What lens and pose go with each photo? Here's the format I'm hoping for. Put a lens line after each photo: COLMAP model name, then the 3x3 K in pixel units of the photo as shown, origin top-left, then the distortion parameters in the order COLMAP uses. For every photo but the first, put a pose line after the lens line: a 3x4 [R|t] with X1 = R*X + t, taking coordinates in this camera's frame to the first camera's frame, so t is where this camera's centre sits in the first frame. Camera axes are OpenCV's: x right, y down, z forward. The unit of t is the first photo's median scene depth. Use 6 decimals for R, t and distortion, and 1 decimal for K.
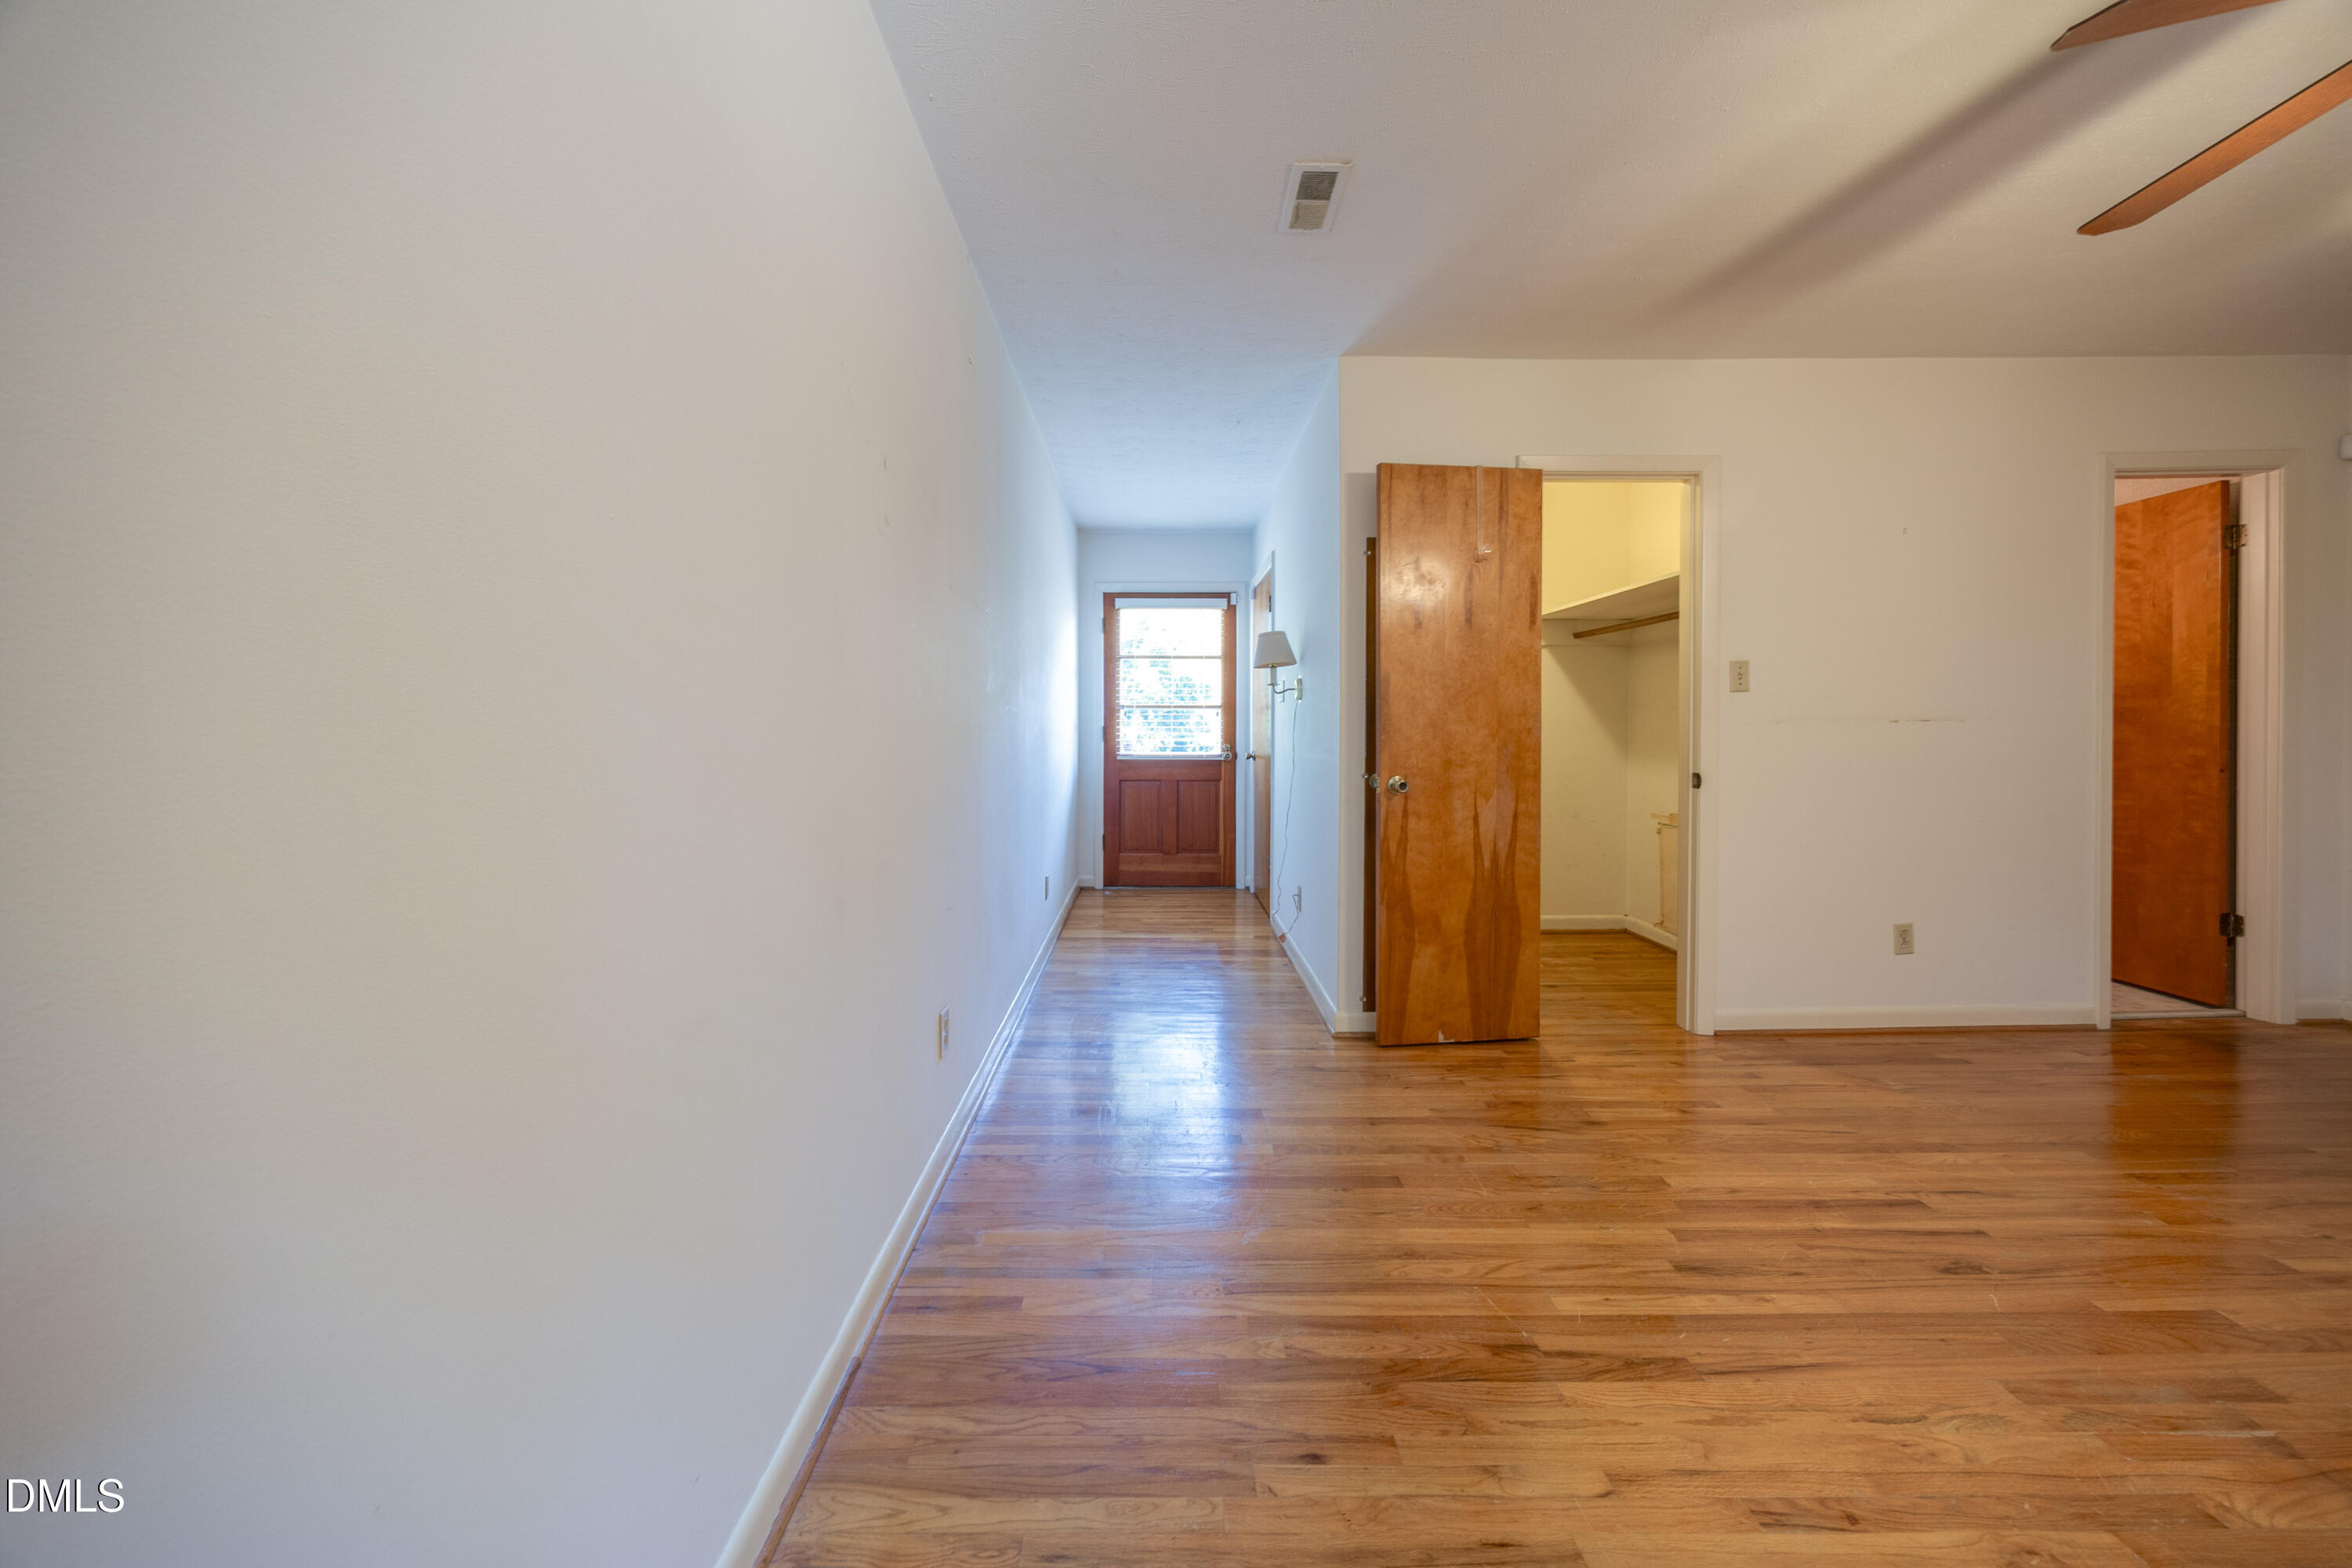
lens RADIAL K [[910.2, 0, 1175.2], [0, 910.2, 747.6], [0, 0, 1]] dist [-0.000710, -0.000275]
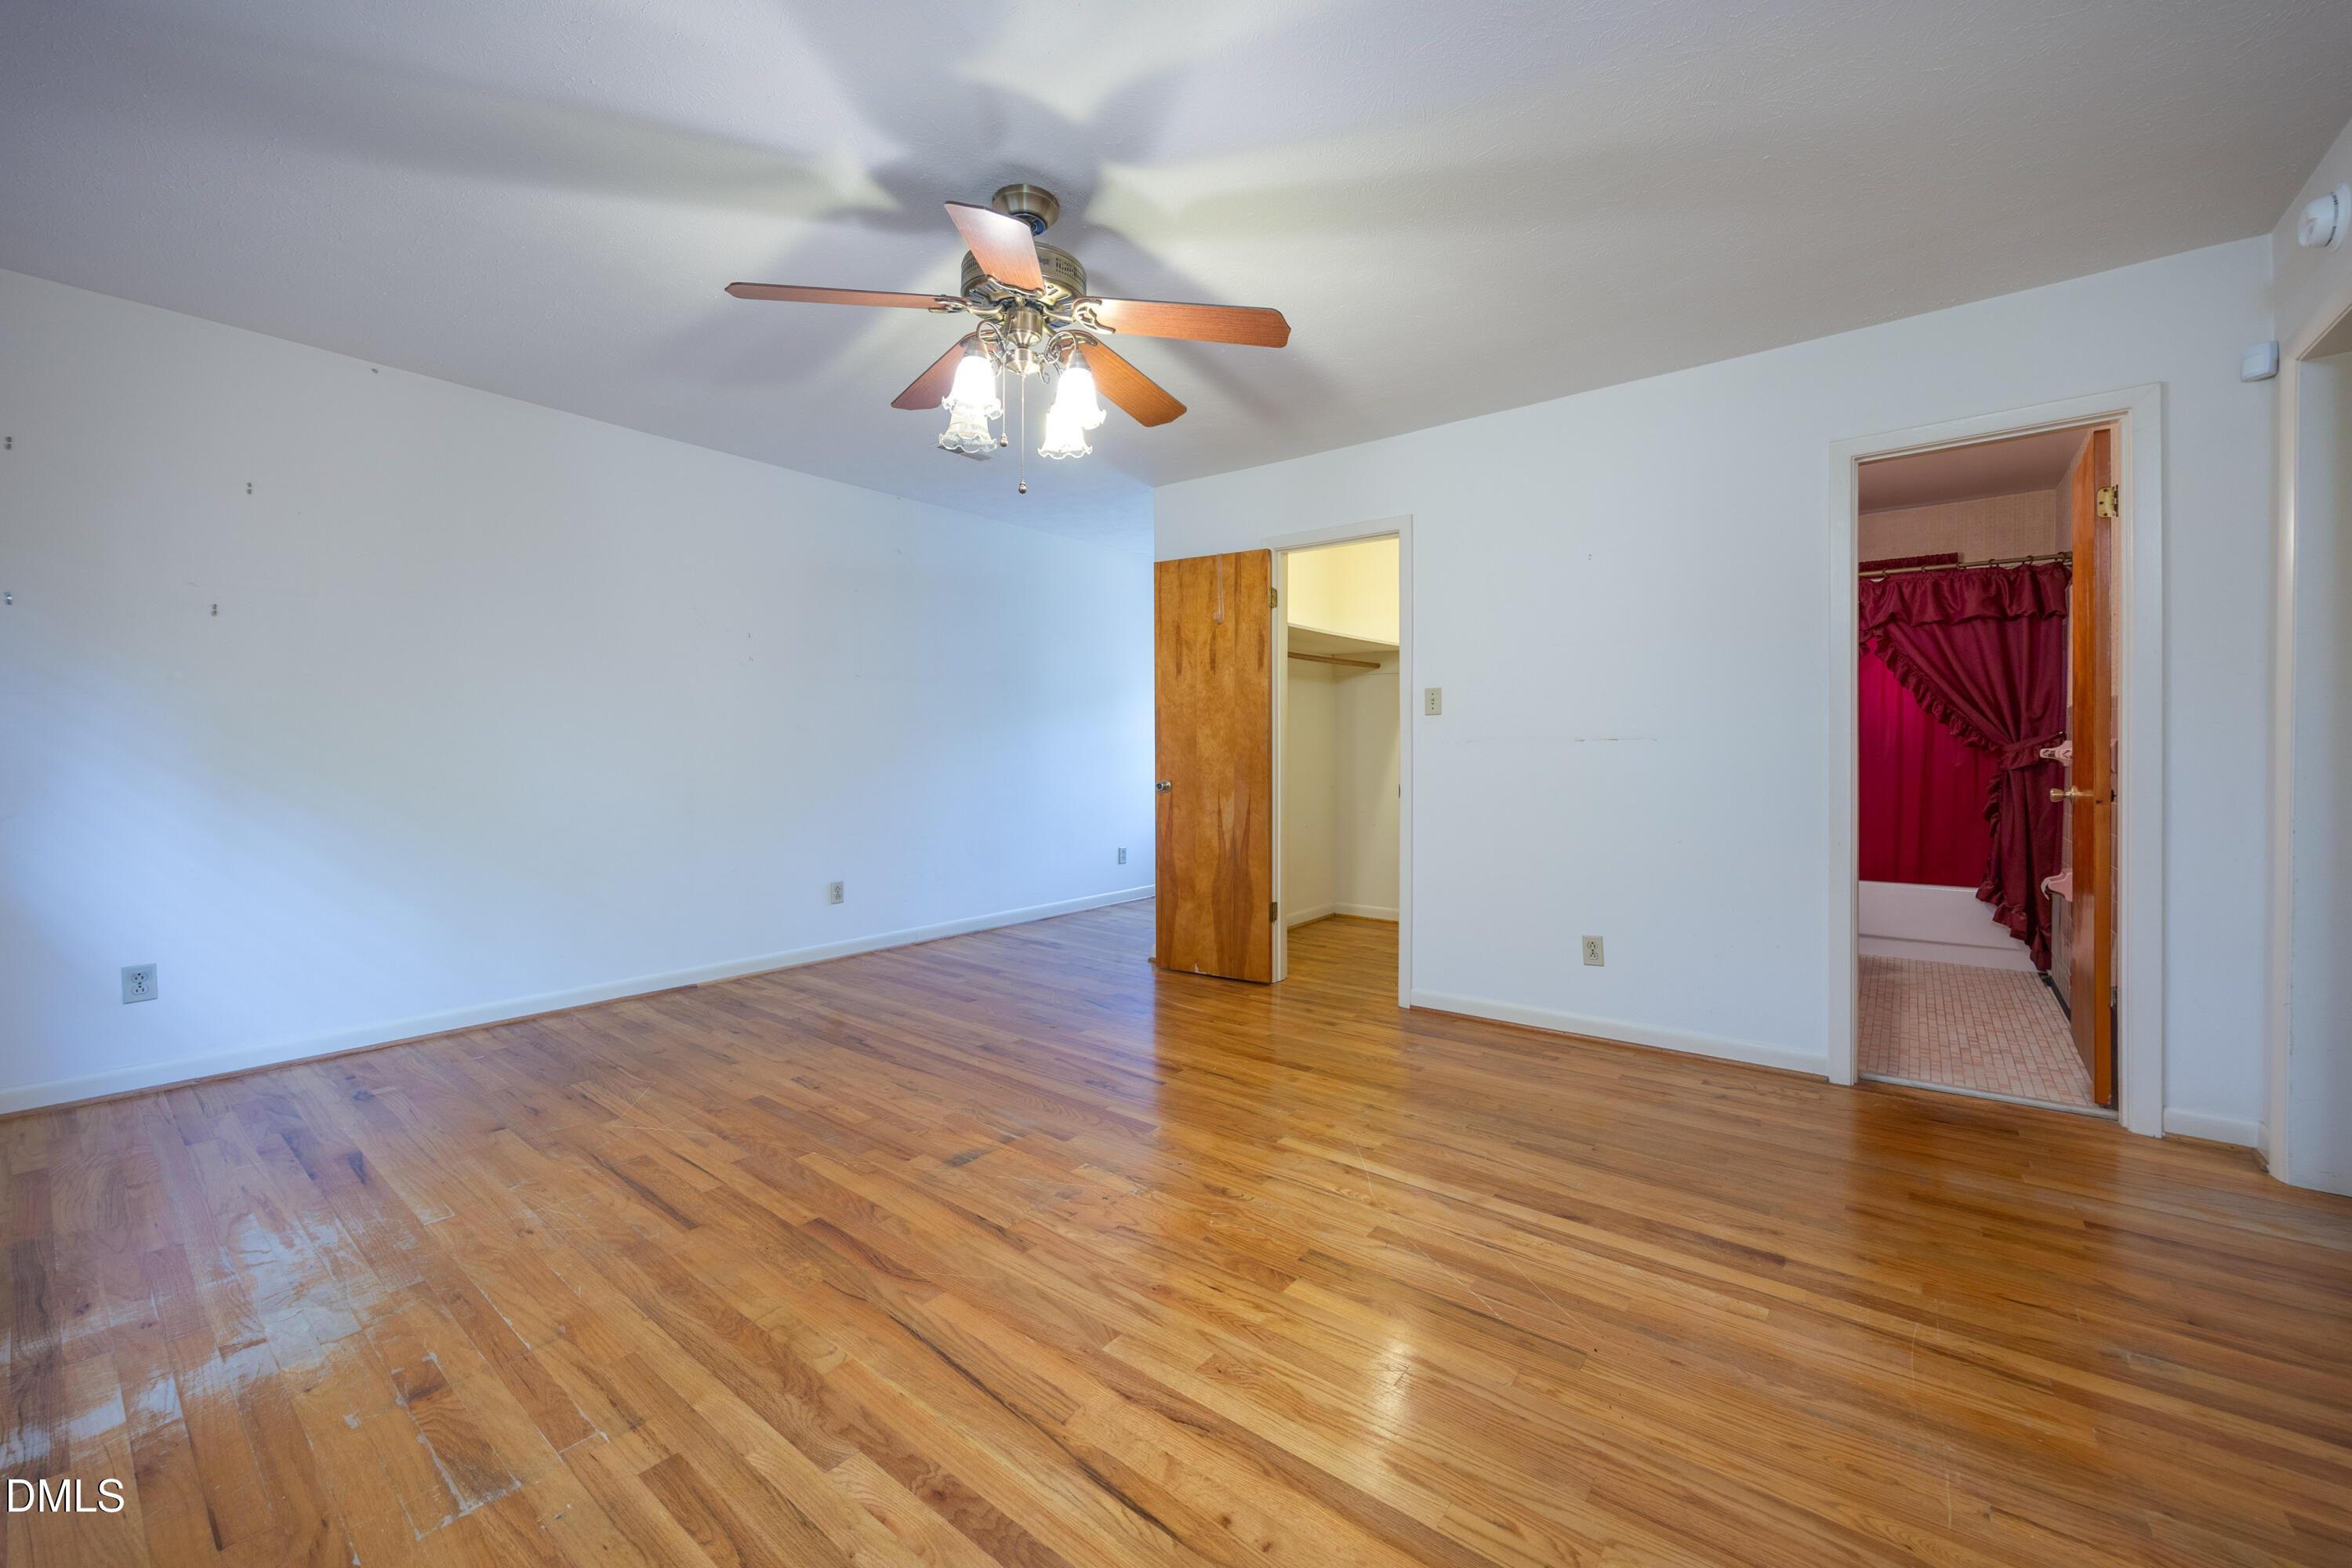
lens RADIAL K [[910.2, 0, 1175.2], [0, 910.2, 747.6], [0, 0, 1]] dist [-0.000710, -0.000275]
pose [[0.787827, 0.004441, -0.615880, 1.117789], [-0.010269, 0.999930, -0.005925, -0.010075], [0.615810, 0.010992, 0.787818, -0.114258]]
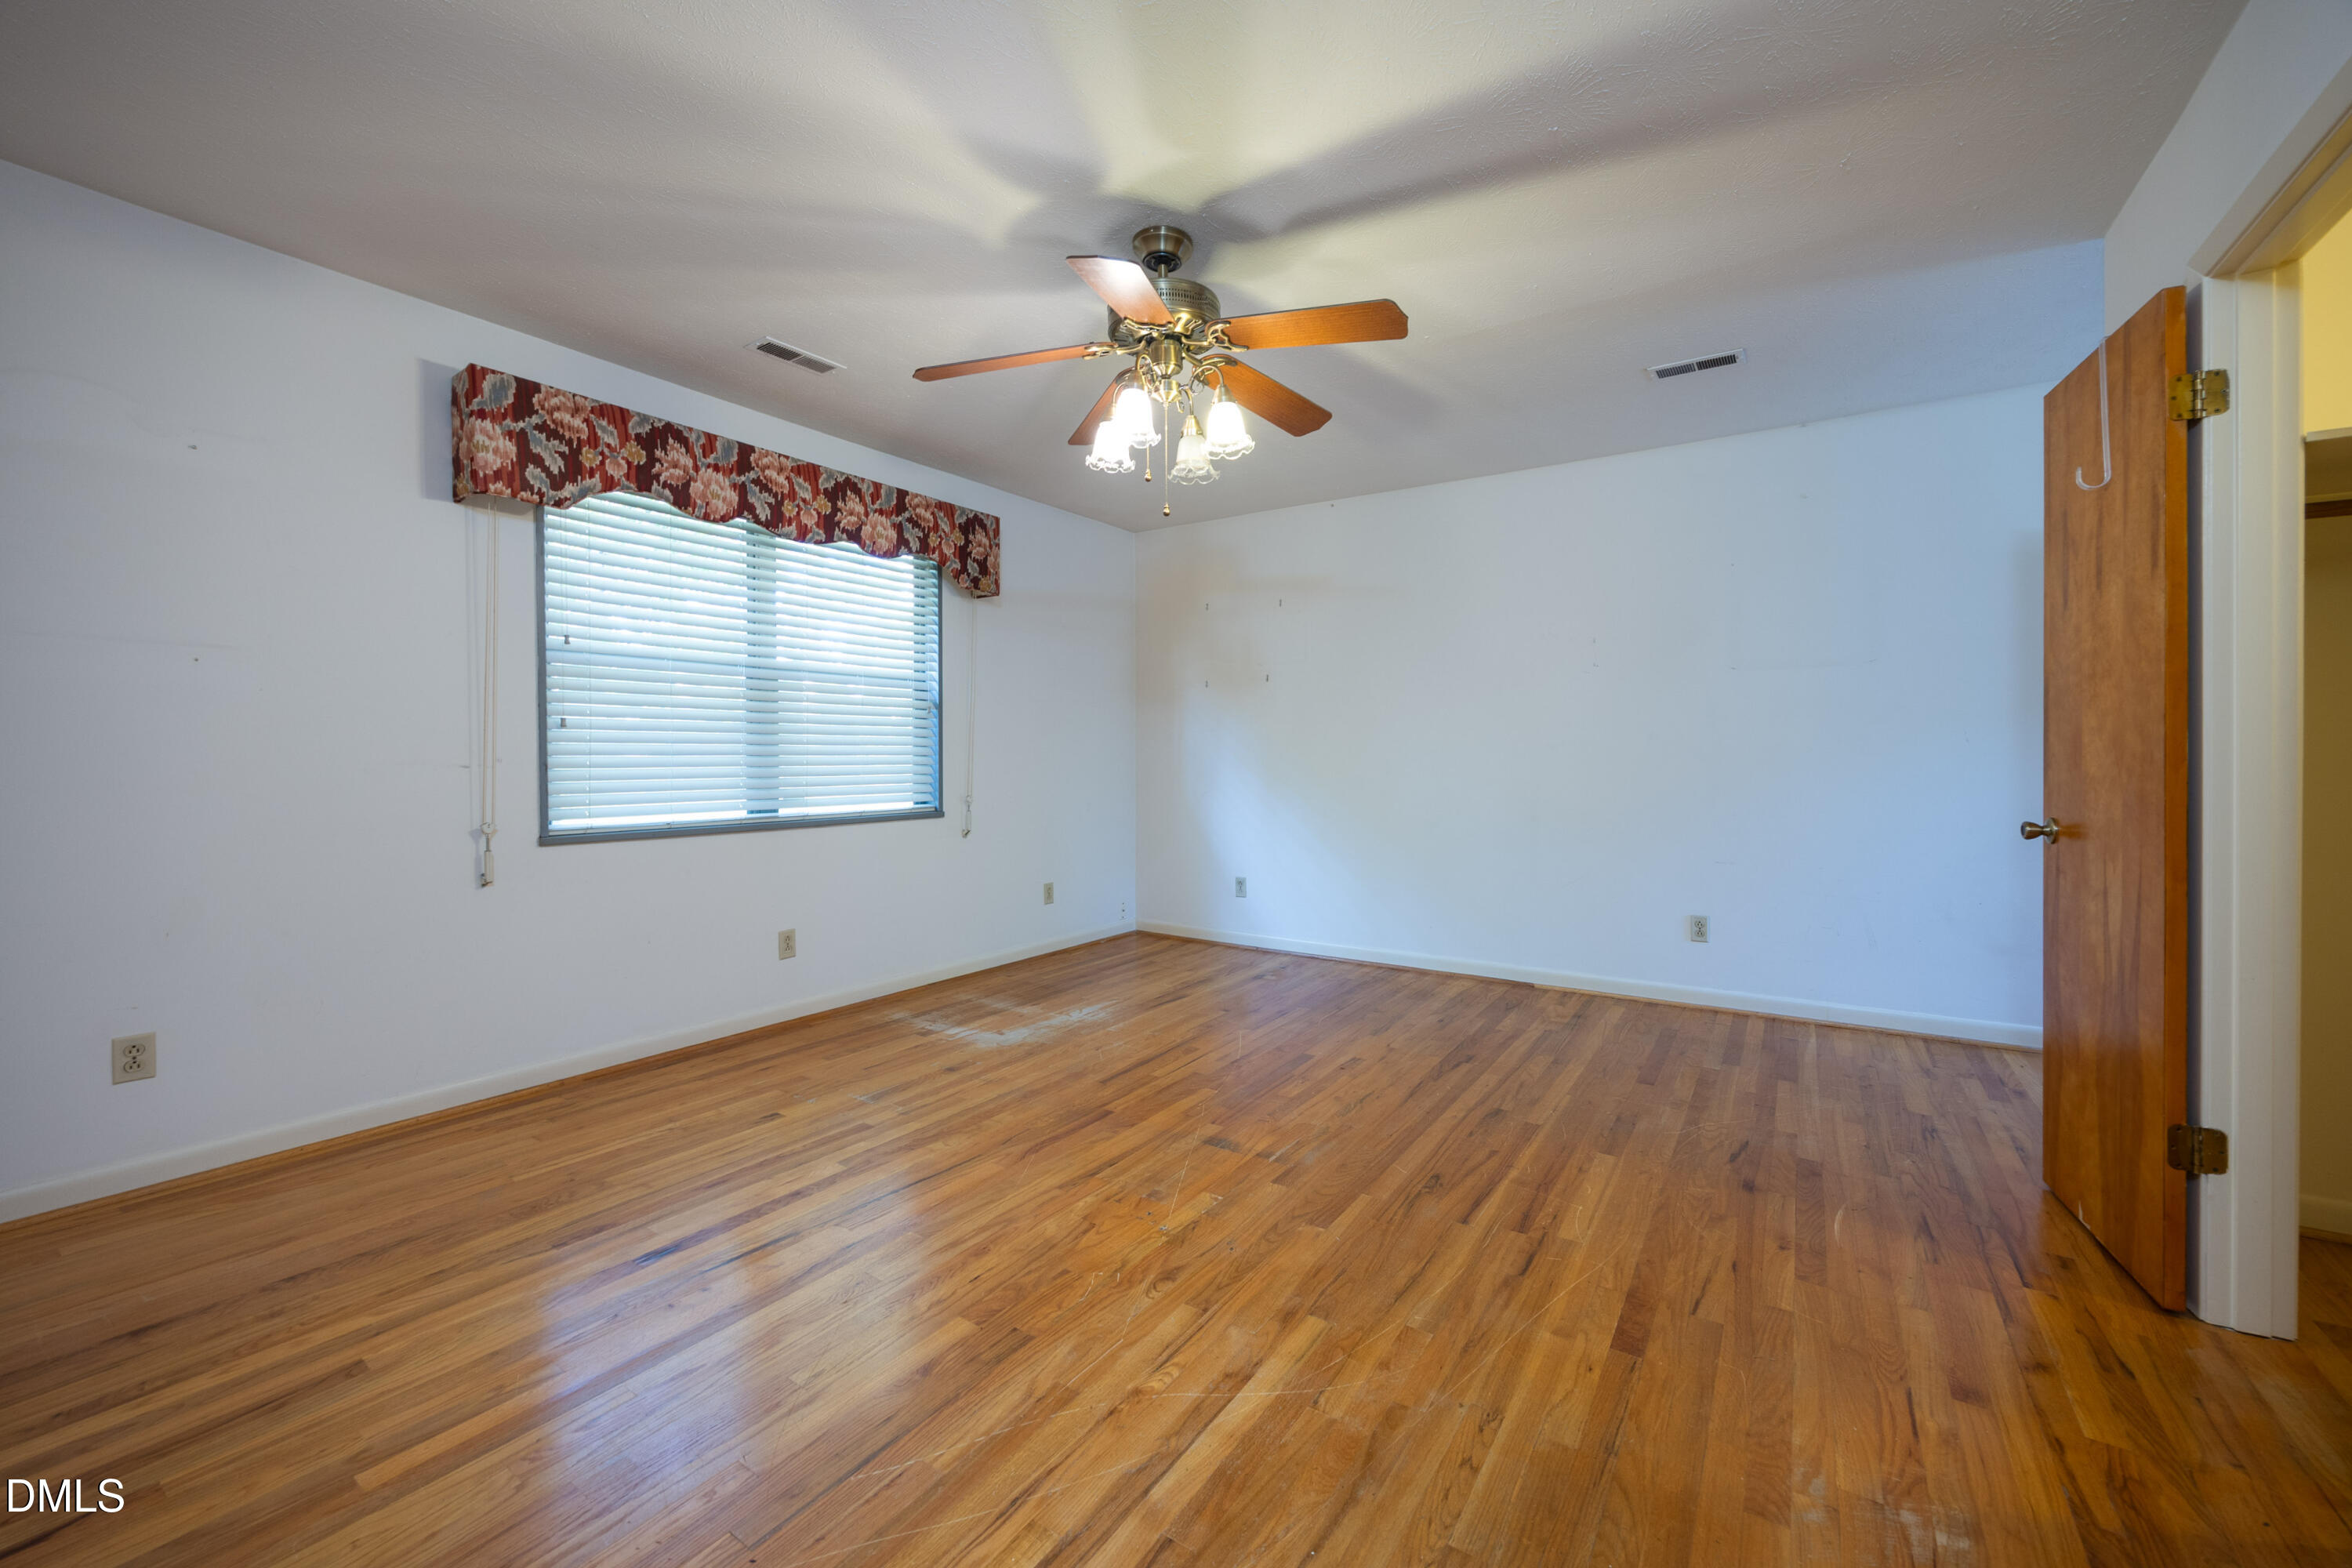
lens RADIAL K [[932.8, 0, 1239.0], [0, 932.8, 765.1], [0, 0, 1]] dist [-0.001267, -0.000184]
pose [[-0.540799, 0.009245, -0.841101, 1.211419], [-0.001109, 0.999931, 0.011704, -0.022766], [0.841151, 0.007262, -0.540752, 0.840937]]
